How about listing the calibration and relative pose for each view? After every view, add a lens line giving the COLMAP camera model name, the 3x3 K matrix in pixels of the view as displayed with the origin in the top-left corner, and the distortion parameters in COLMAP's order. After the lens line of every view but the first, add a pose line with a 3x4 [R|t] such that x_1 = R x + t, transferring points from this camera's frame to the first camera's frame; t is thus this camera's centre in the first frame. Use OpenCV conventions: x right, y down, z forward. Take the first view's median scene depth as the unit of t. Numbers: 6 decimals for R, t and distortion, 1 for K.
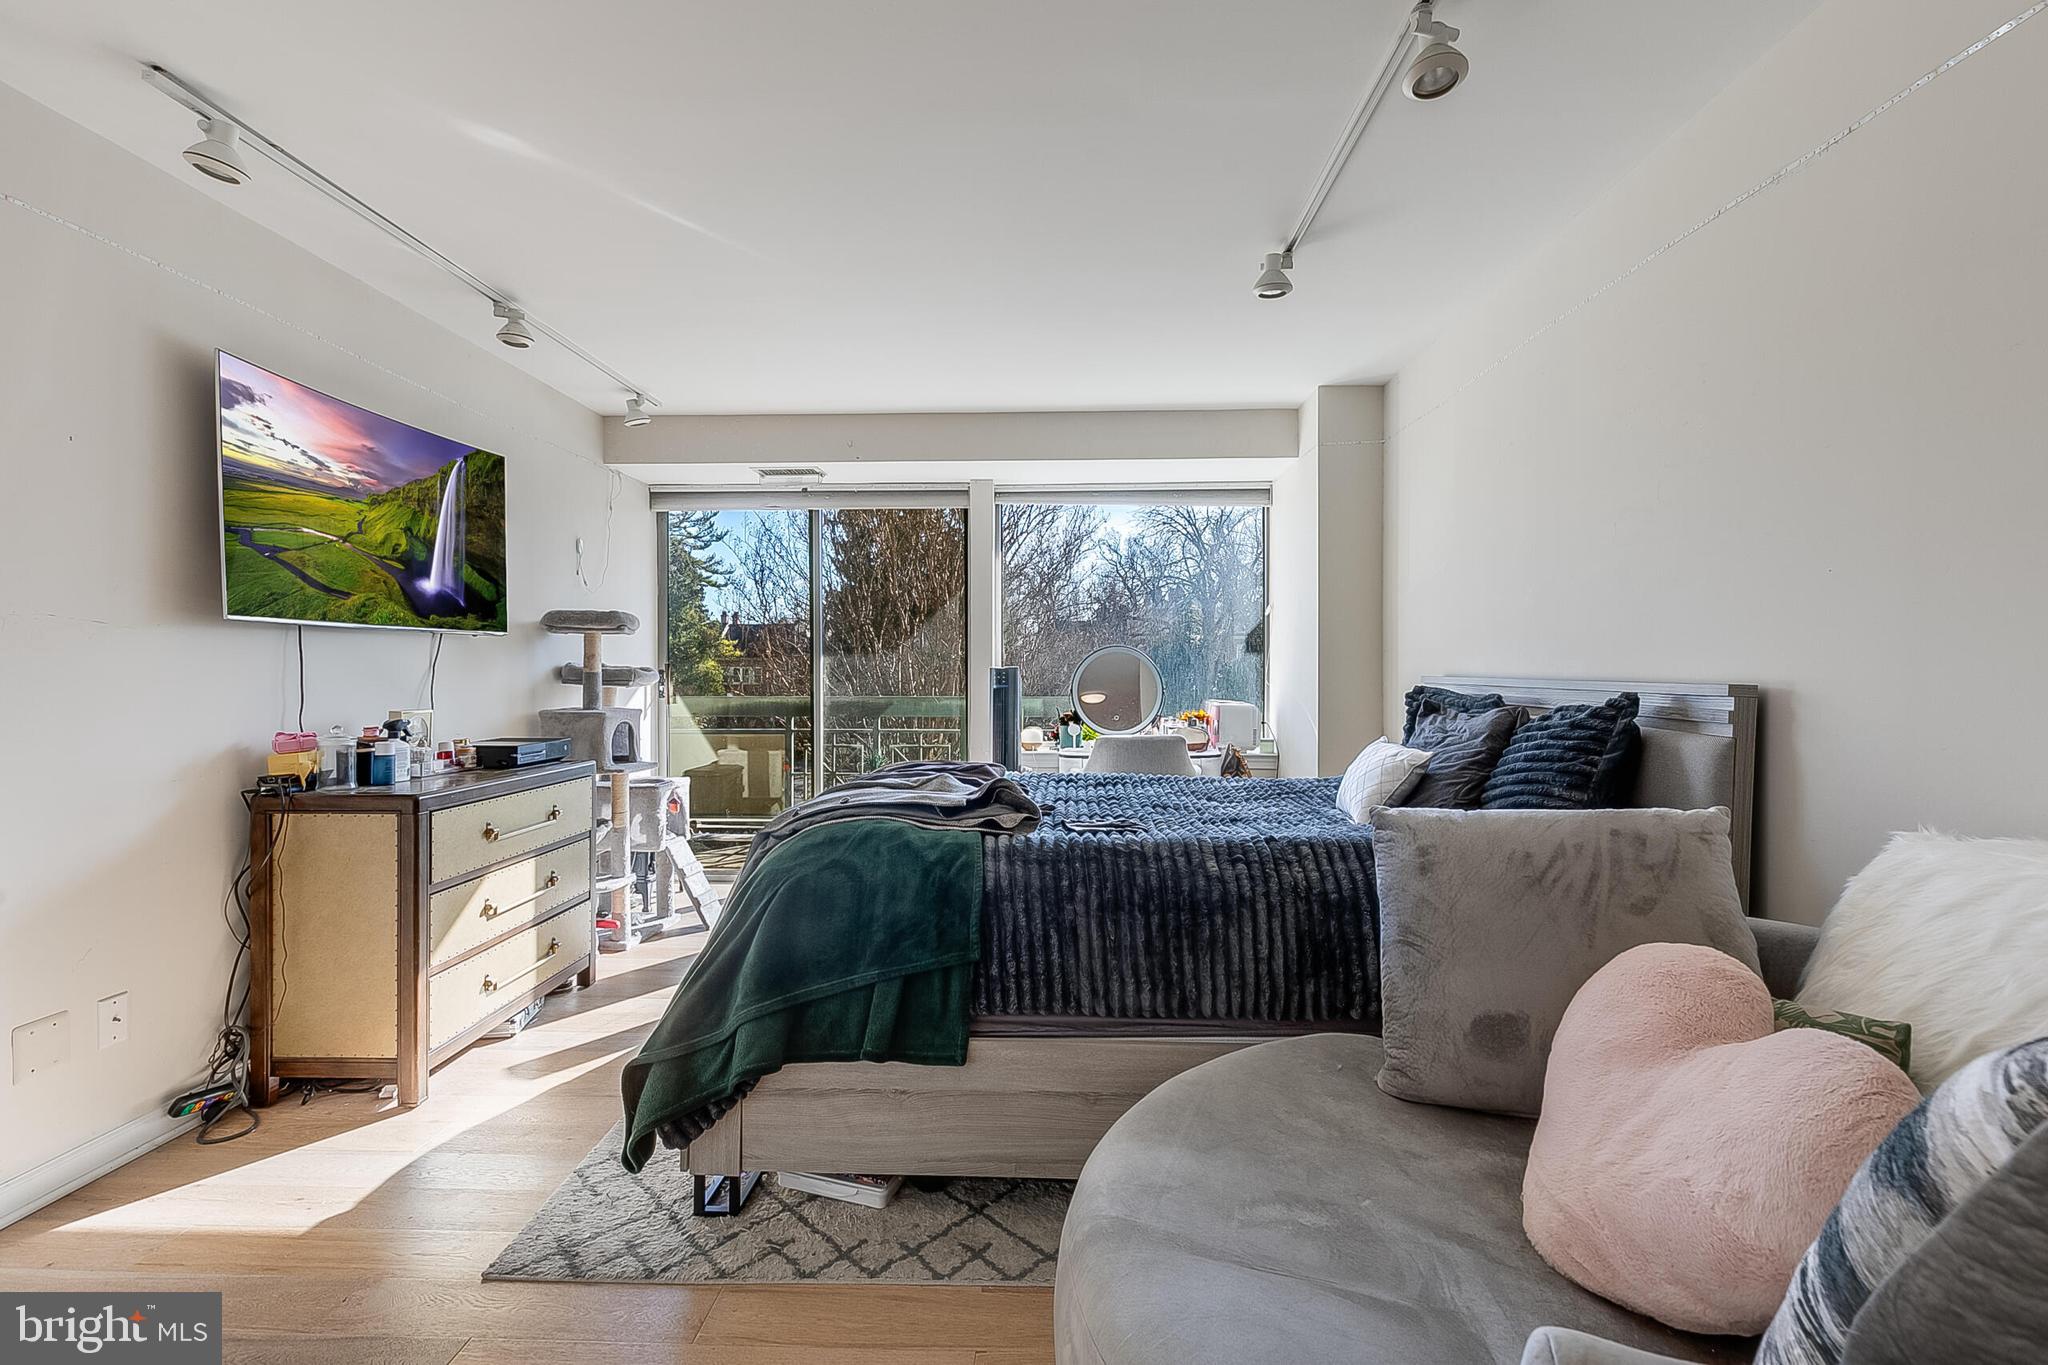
lens RADIAL K [[921.7, 0, 1025.1], [0, 921.7, 673.2], [0, 0, 1]] dist [0.005339, -0.000647]
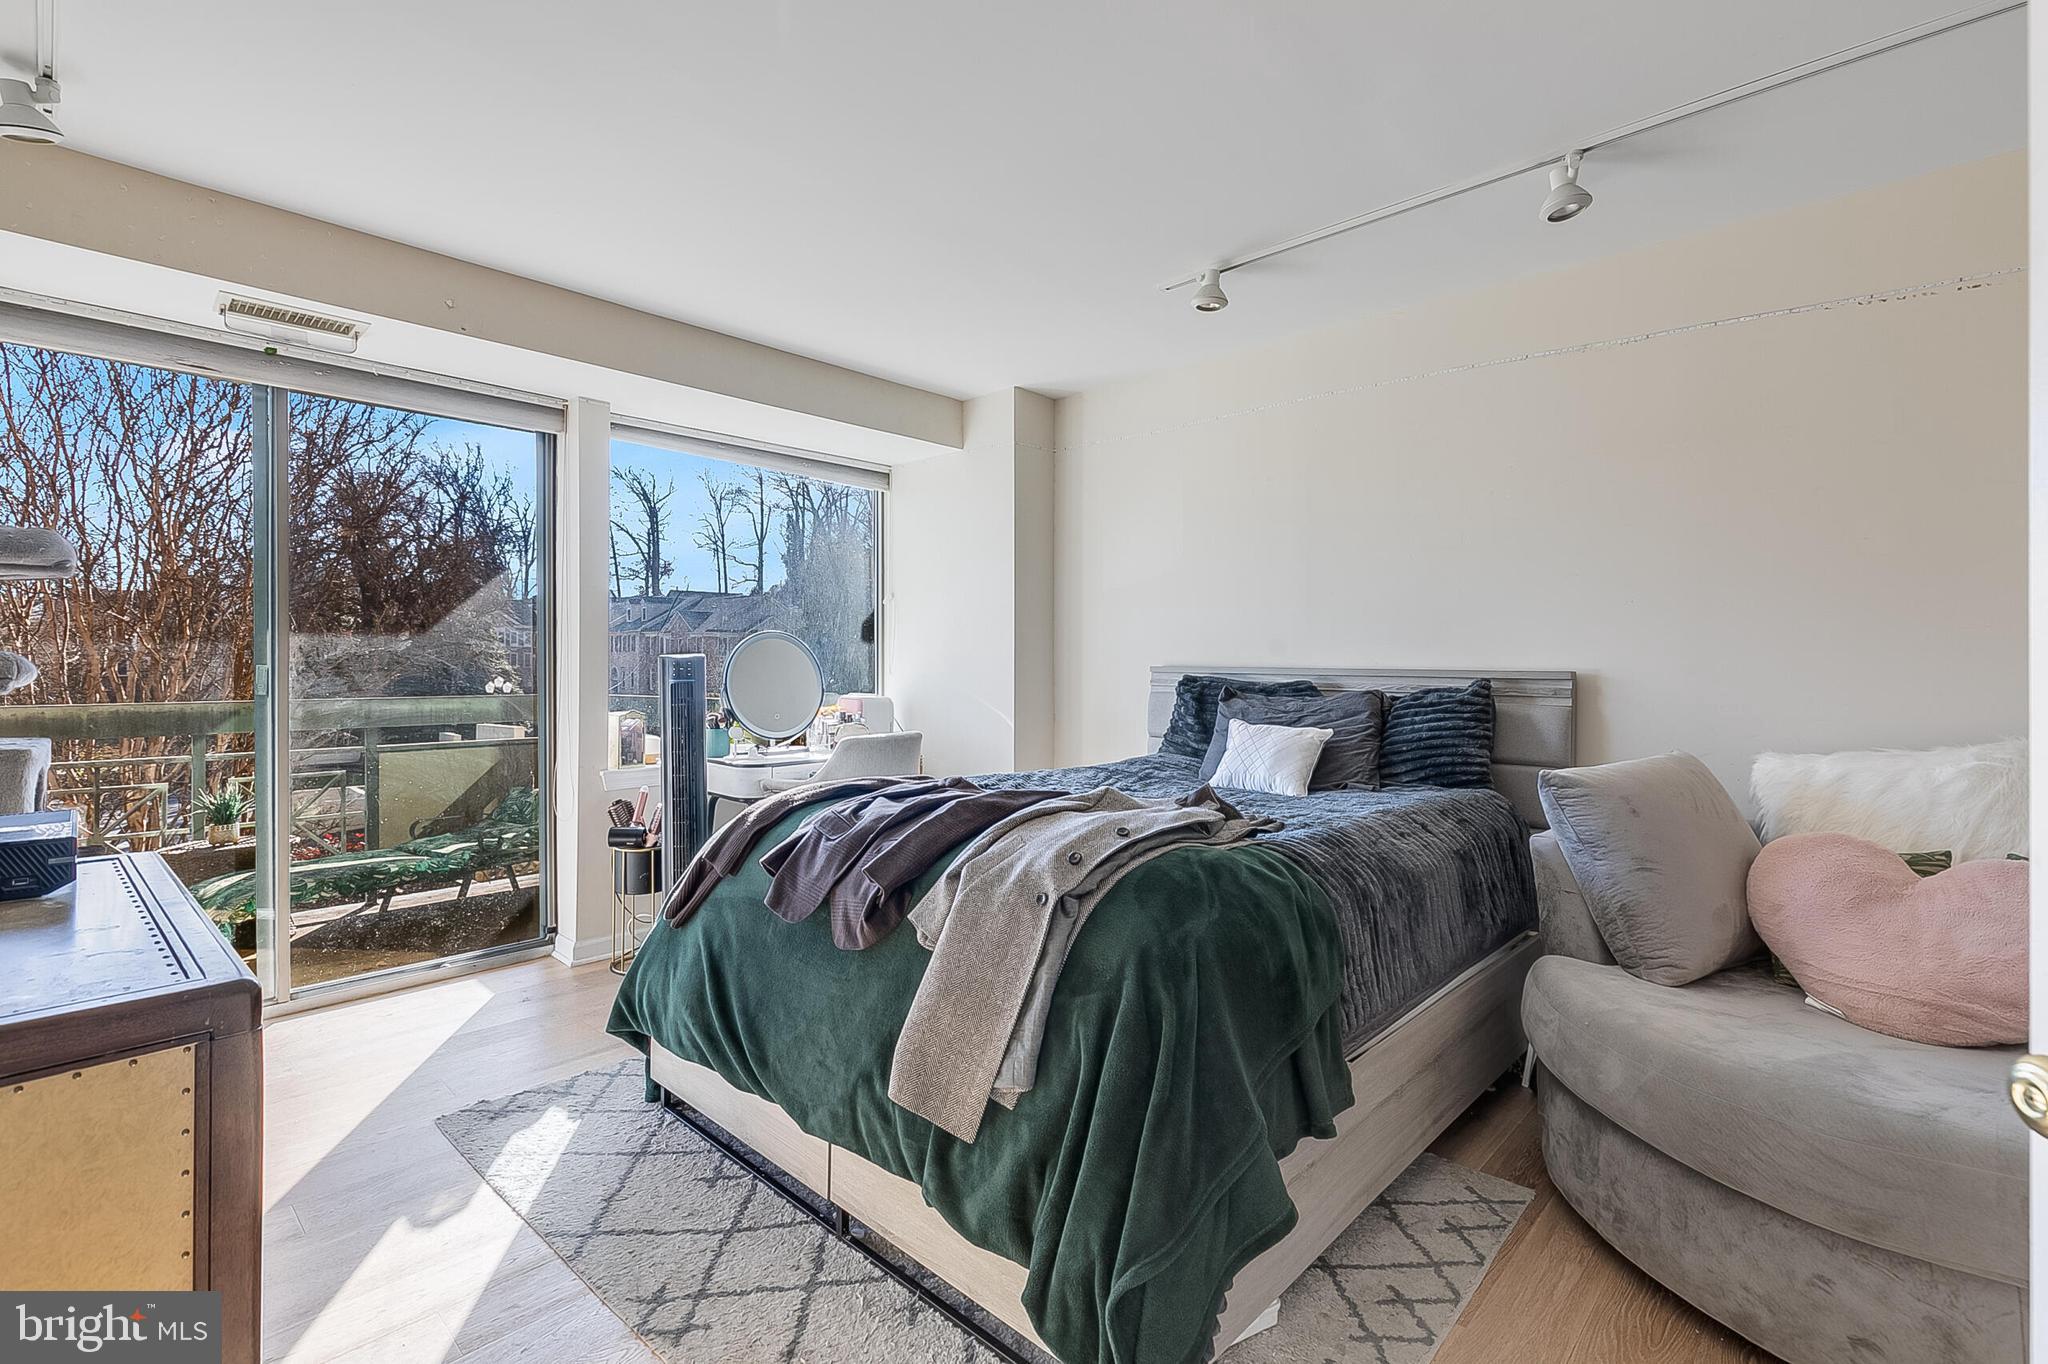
lens RADIAL K [[921.7, 0, 1051.6], [0, 921.7, 654.3], [0, 0, 1]] dist [0.005339, -0.000647]
pose [[0.654110, 0.004811, 0.756384, -0.437868], [0.000055, 0.999979, -0.006407, -0.003268], [-0.756400, 0.004232, 0.654096, 0.295906]]
